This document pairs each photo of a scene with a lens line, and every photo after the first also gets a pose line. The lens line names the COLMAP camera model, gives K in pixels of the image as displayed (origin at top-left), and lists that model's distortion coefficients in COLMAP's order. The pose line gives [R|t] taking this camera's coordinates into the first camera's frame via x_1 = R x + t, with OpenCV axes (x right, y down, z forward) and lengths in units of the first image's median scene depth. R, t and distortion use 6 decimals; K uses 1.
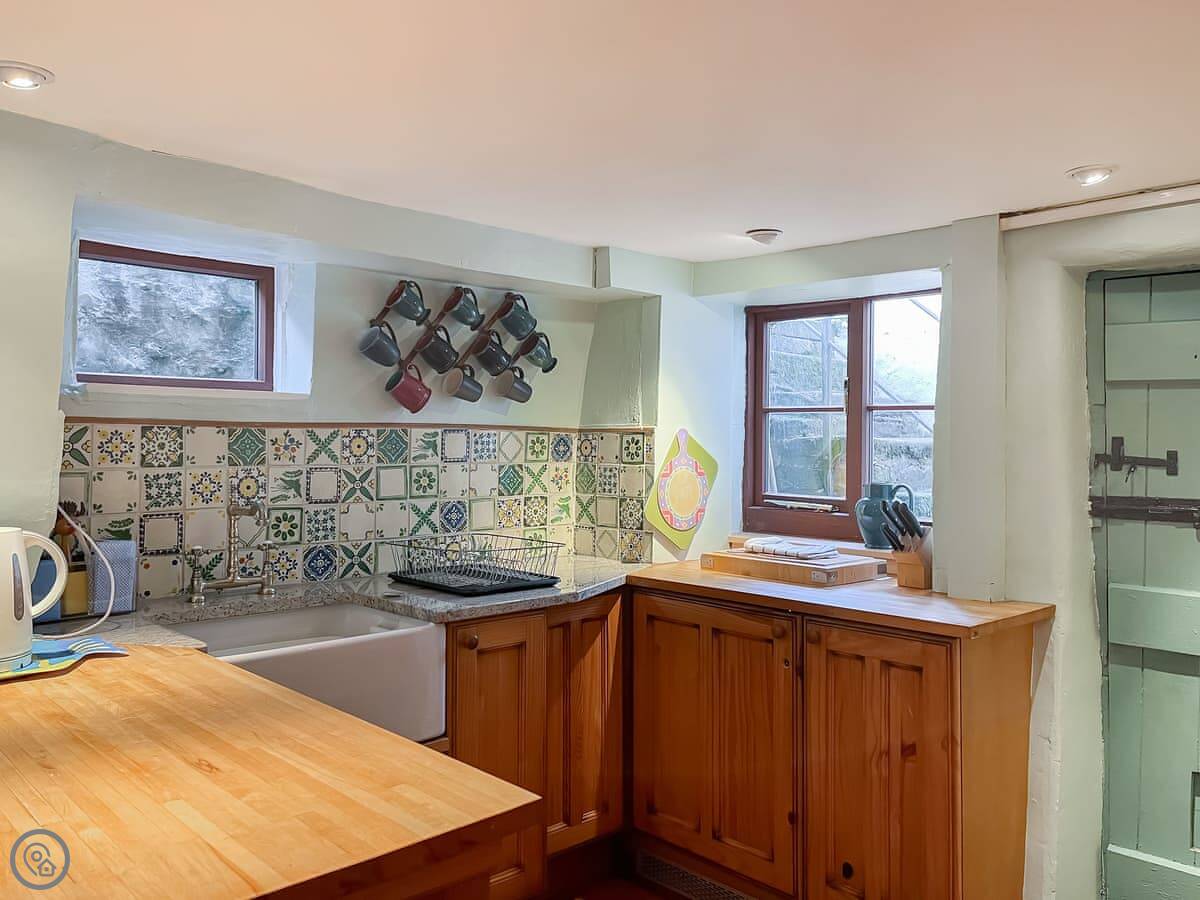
lens RADIAL K [[959.1, 0, 600.0], [0, 959.1, 450.0], [0, 0, 1]] dist [0.044735, -0.084918]
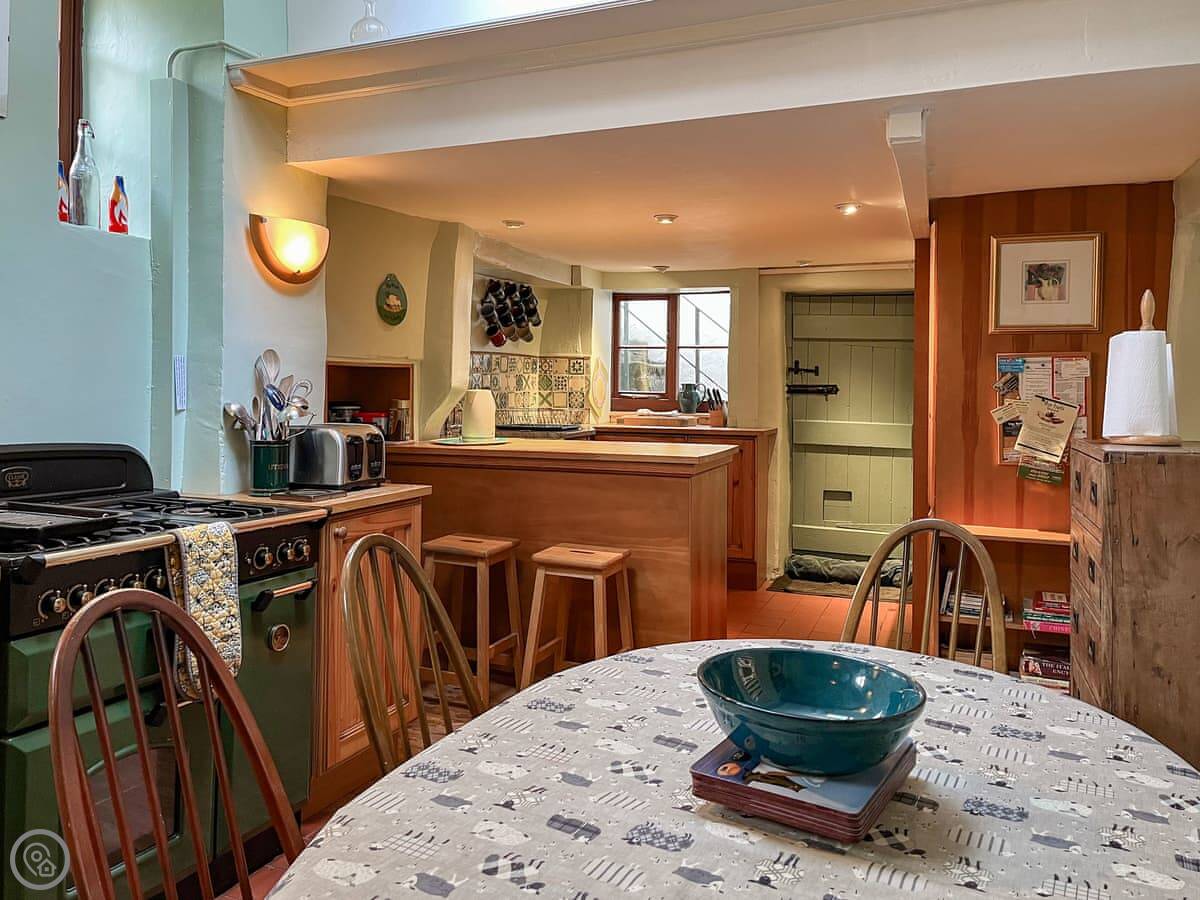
lens RADIAL K [[959.1, 0, 600.0], [0, 959.1, 450.0], [0, 0, 1]] dist [0.044735, -0.084918]
pose [[0.897081, -0.033503, 0.440593, -0.851312], [0.003381, 0.997613, 0.068977, 0.036309], [-0.441852, -0.060388, 0.895053, -0.843901]]
